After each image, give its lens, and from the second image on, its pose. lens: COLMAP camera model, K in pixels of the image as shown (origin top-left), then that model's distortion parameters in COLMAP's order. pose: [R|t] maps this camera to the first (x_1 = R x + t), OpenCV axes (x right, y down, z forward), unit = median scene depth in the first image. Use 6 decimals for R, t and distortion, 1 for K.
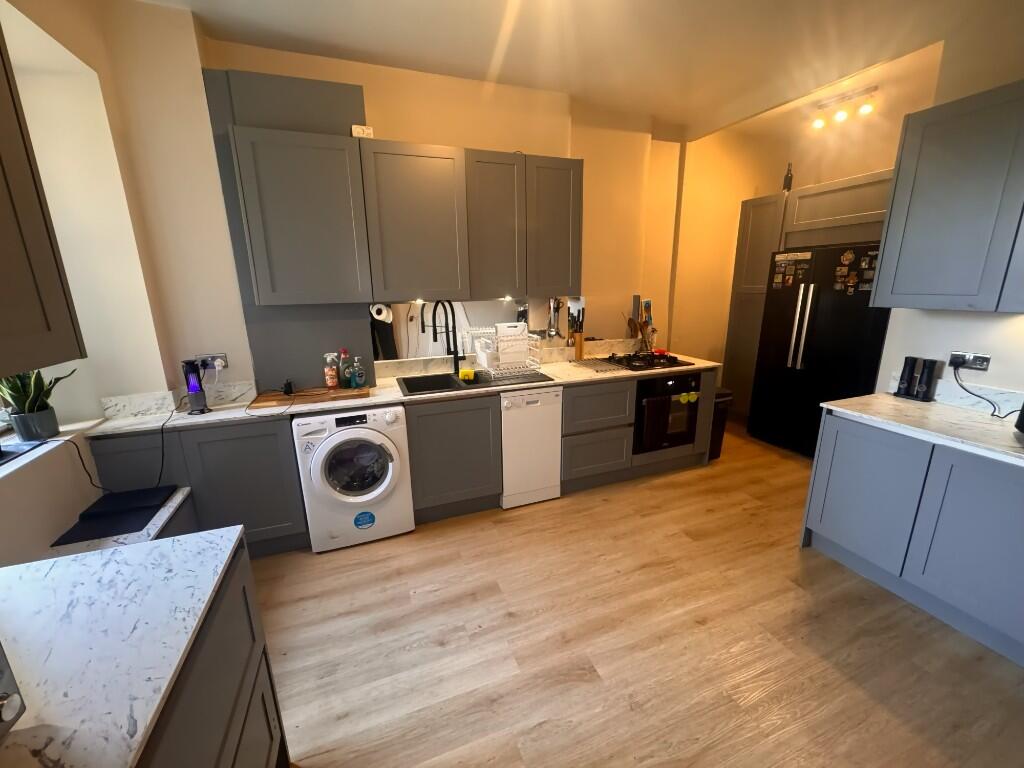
lens RADIAL K [[408.6, 0, 512.0], [0, 408.6, 384.0], [0, 0, 1]] dist [0.002107, 0.000316]
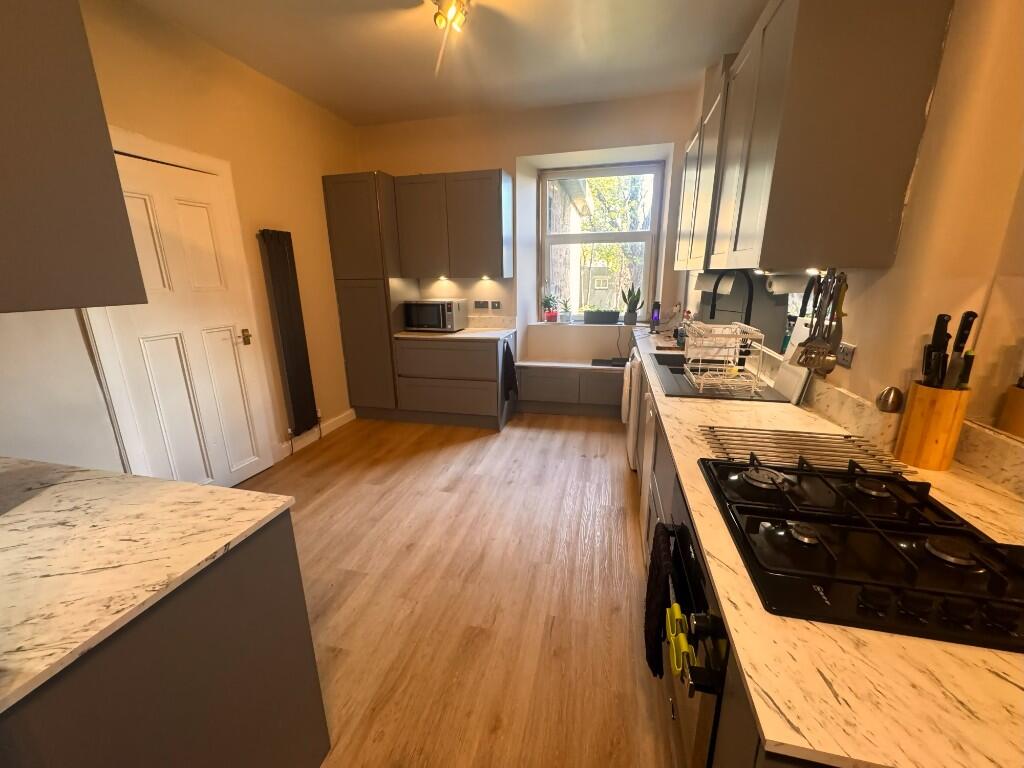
lens RADIAL K [[408.6, 0, 512.0], [0, 408.6, 384.0], [0, 0, 1]] dist [0.002107, 0.000316]
pose [[-0.559869, 0.239302, -0.793273, 1.022273], [-0.181213, 0.898847, 0.399045, -0.329561], [0.808523, 0.367164, -0.459871, 1.468071]]
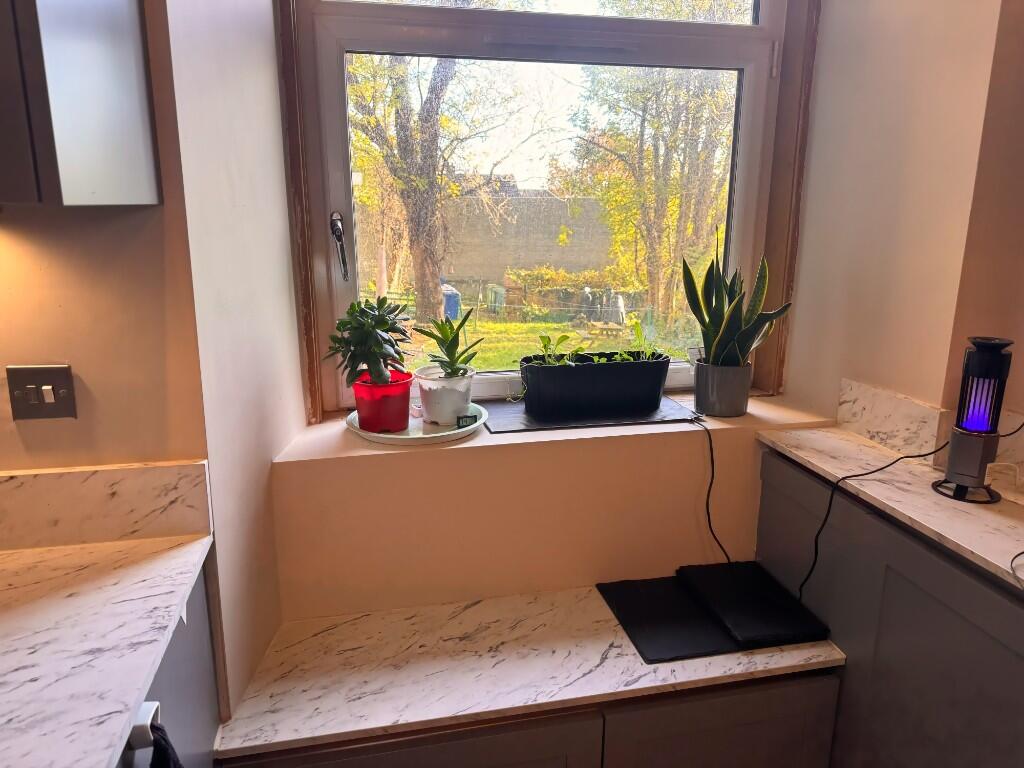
lens RADIAL K [[721.9, 0, 512.0], [0, 721.9, 384.0], [0, 0, 1]] dist [-0.003953, -0.001015]
pose [[-0.150325, 0.247440, -0.957171, -0.169118], [-0.239923, 0.930100, 0.278122, -0.094454], [0.959083, 0.271456, -0.080451, 0.705521]]
